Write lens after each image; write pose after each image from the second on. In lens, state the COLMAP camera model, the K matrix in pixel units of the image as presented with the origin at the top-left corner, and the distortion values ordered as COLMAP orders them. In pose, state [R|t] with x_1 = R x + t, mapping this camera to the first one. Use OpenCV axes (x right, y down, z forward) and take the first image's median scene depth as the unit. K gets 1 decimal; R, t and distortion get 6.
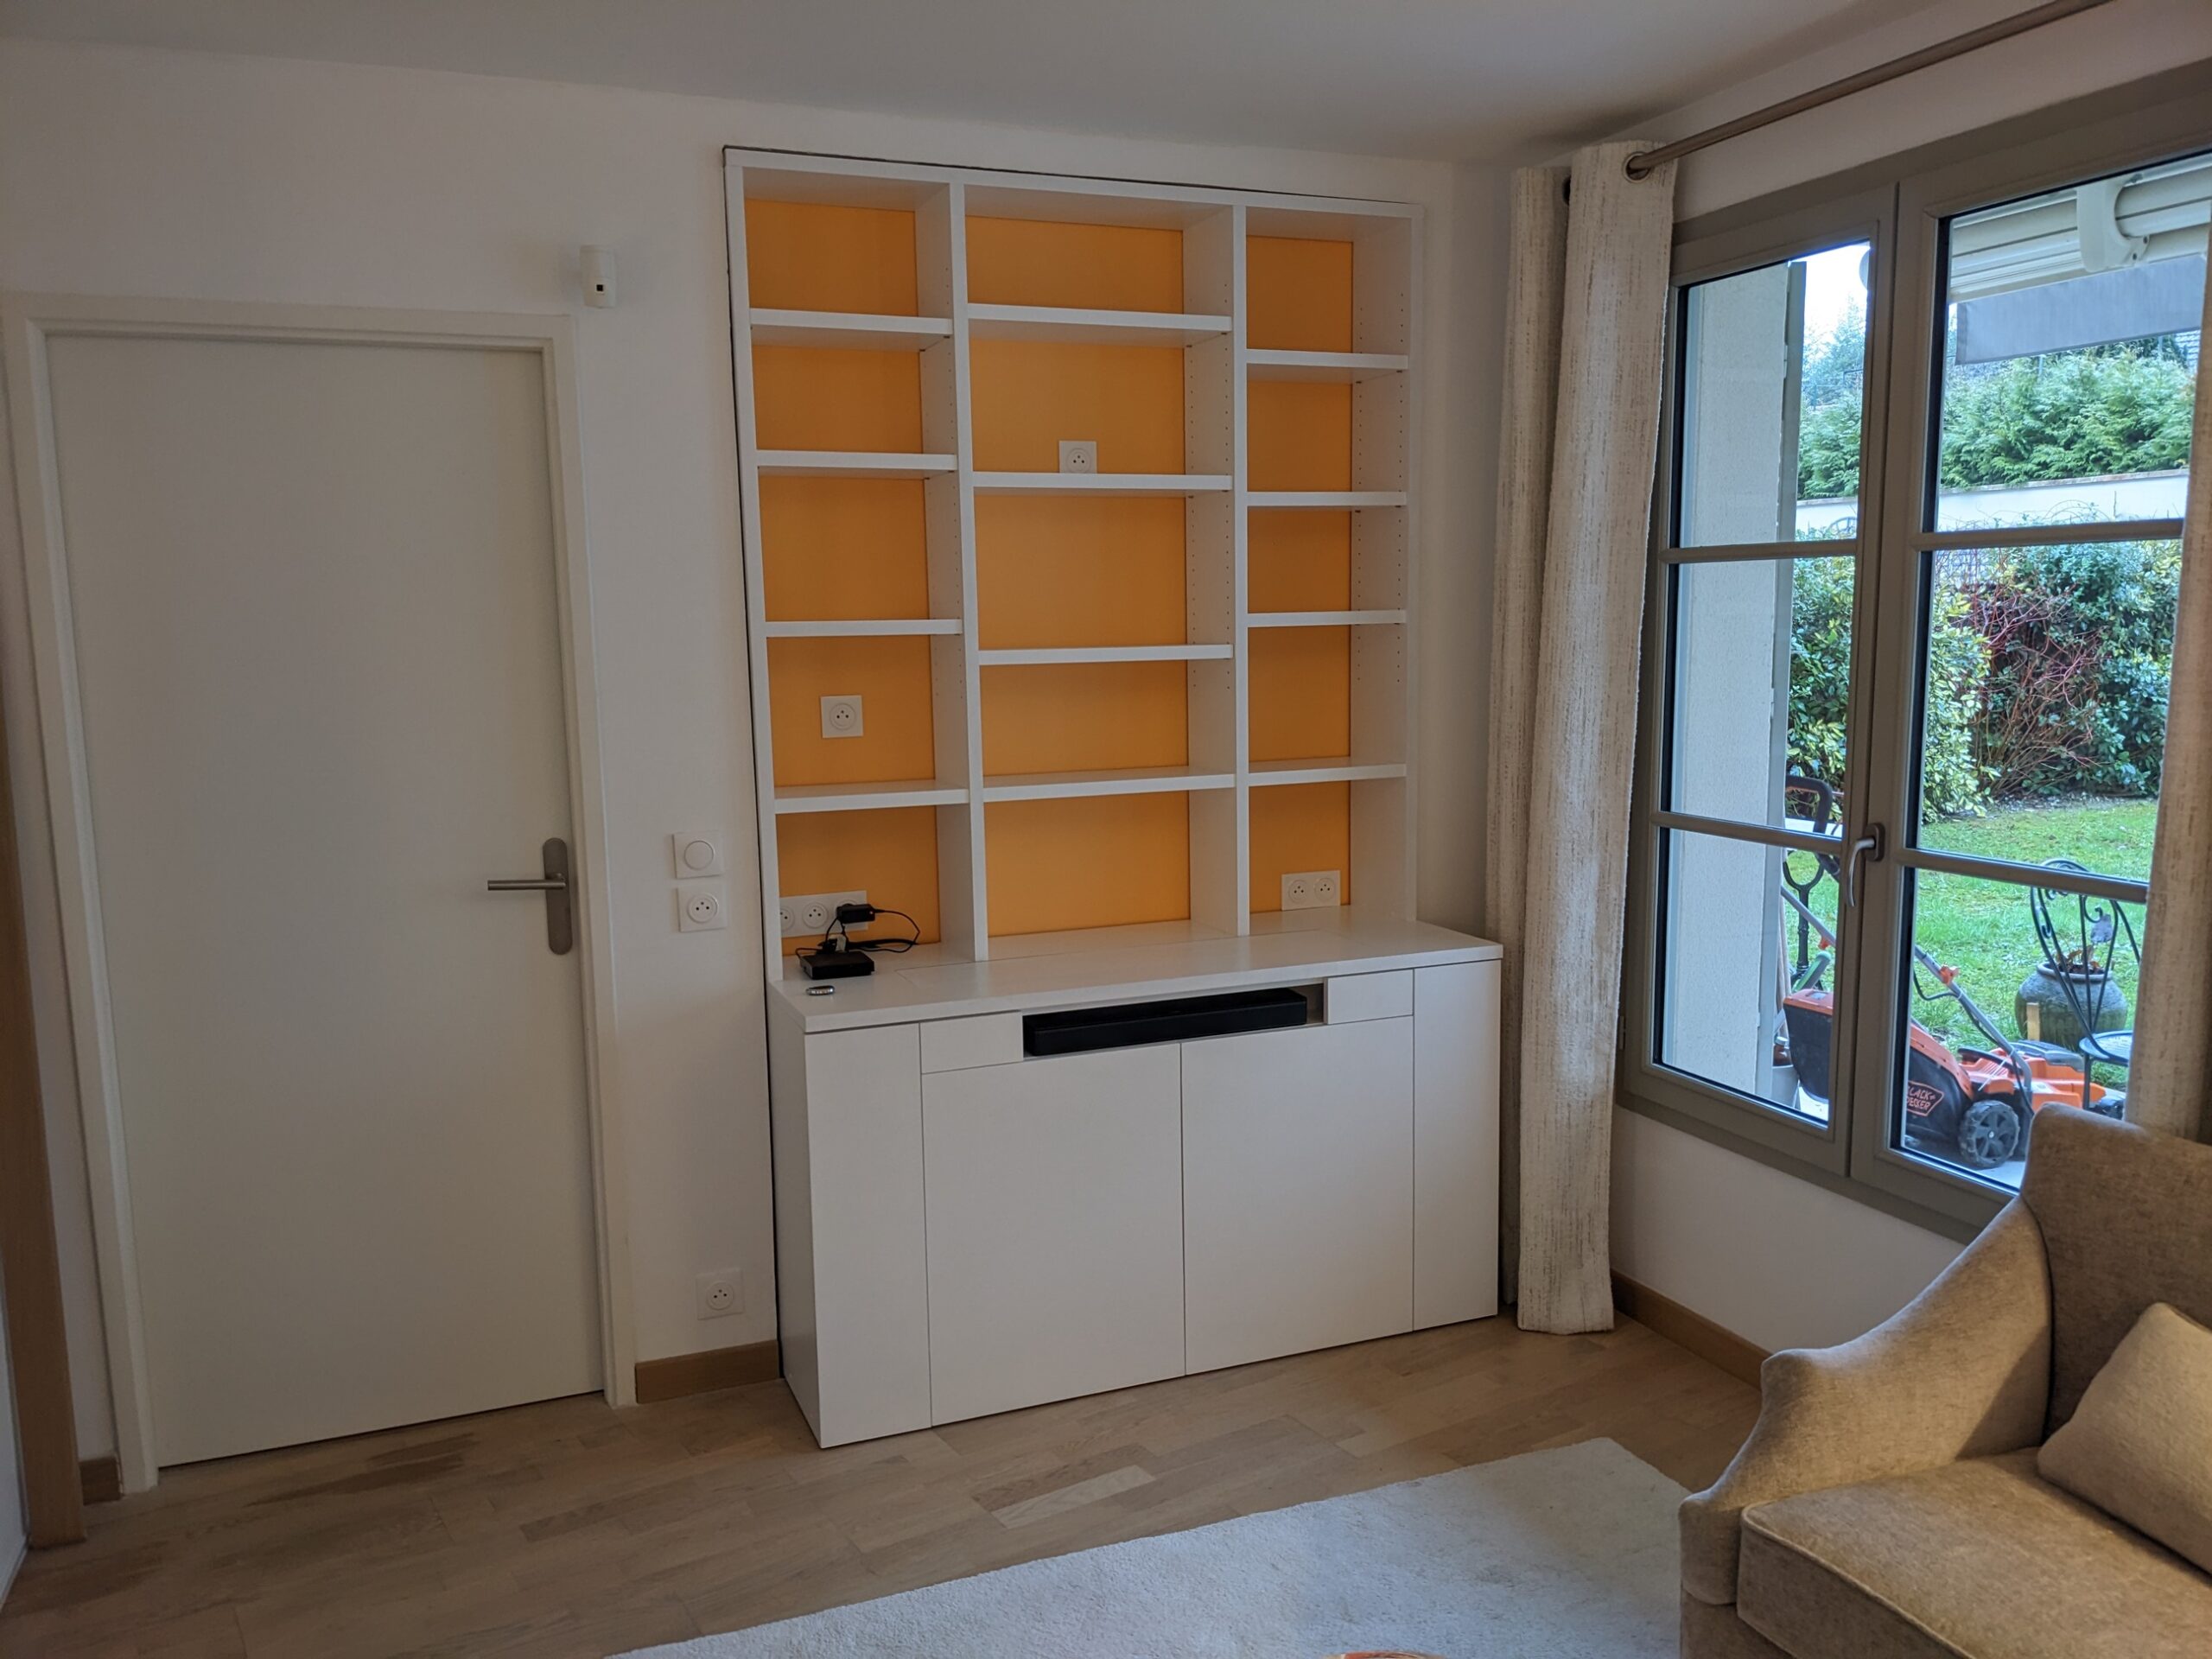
lens RADIAL K [[1725.4, 0, 1112.2], [0, 1725.4, 863.8], [0, 0, 1]] dist [-0.006235, -0.013687]
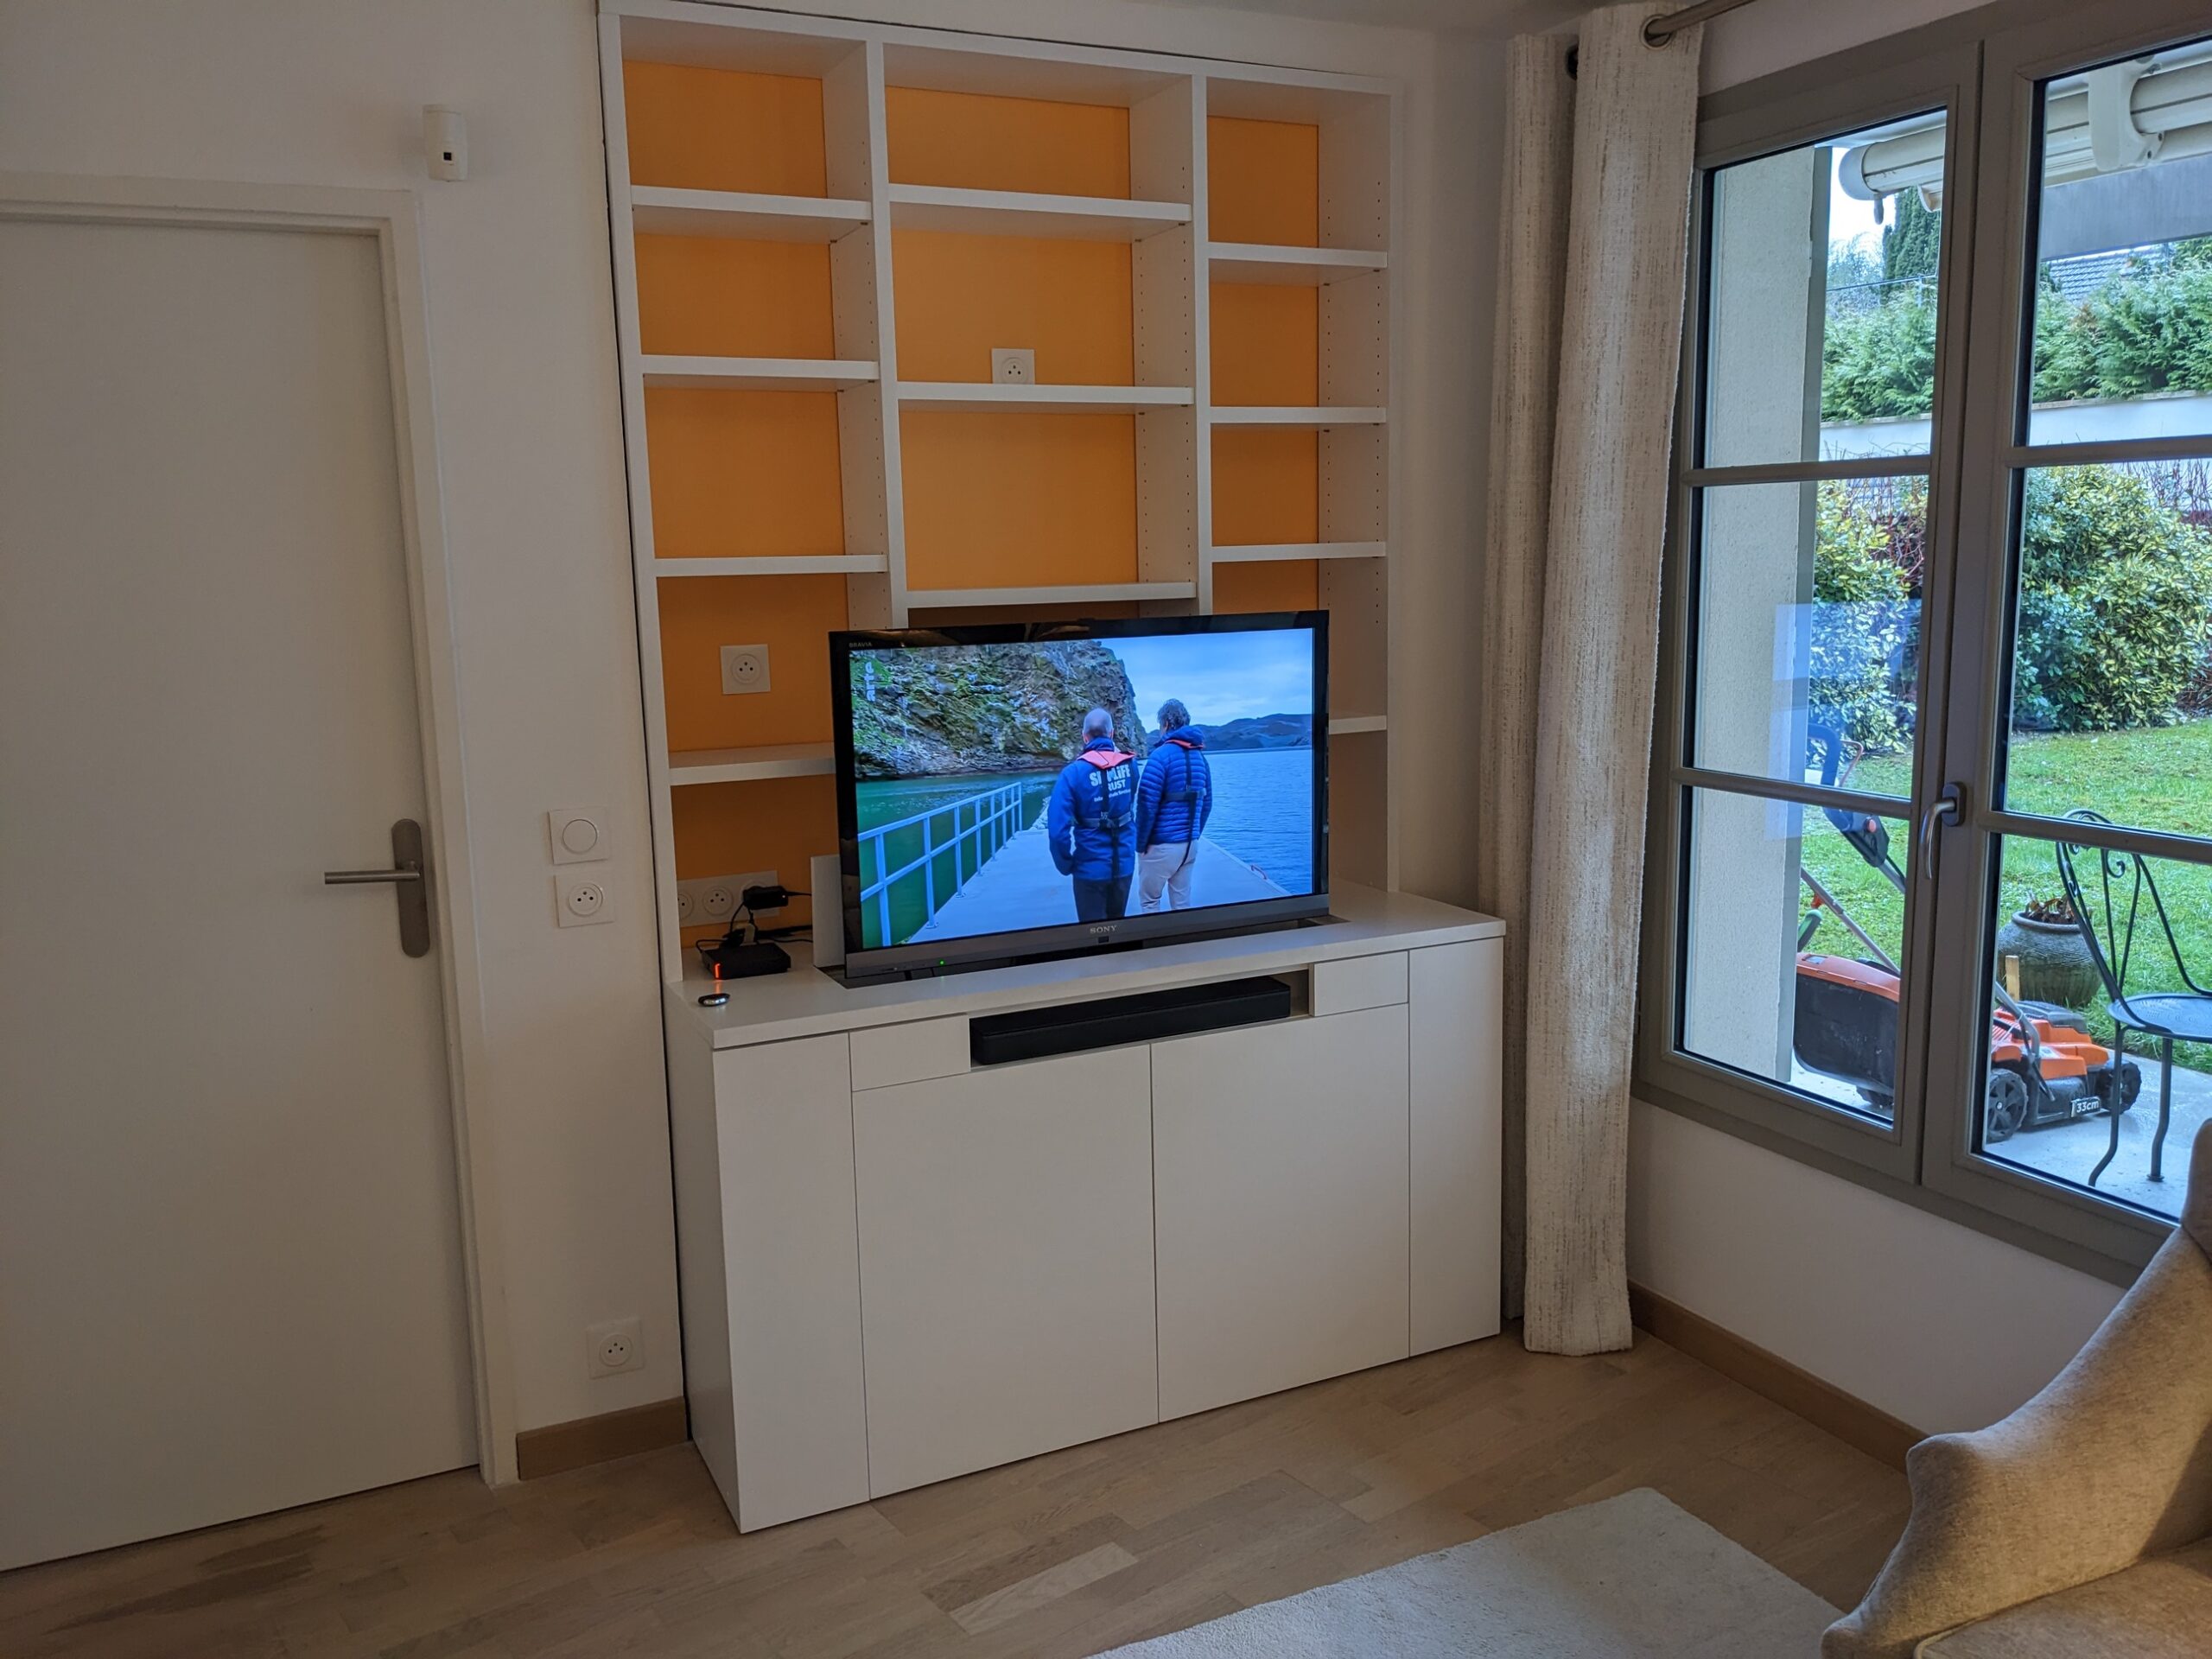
lens RADIAL K [[1756.5, 0, 1106.0], [0, 1756.5, 829.5], [0, 0, 1]] dist [-0.015574, -0.009194]
pose [[0.998116, -0.015662, 0.059321, -0.031587], [0.014893, 0.999800, 0.013383, -0.015125], [-0.059518, -0.012475, 0.998149, 0.119929]]
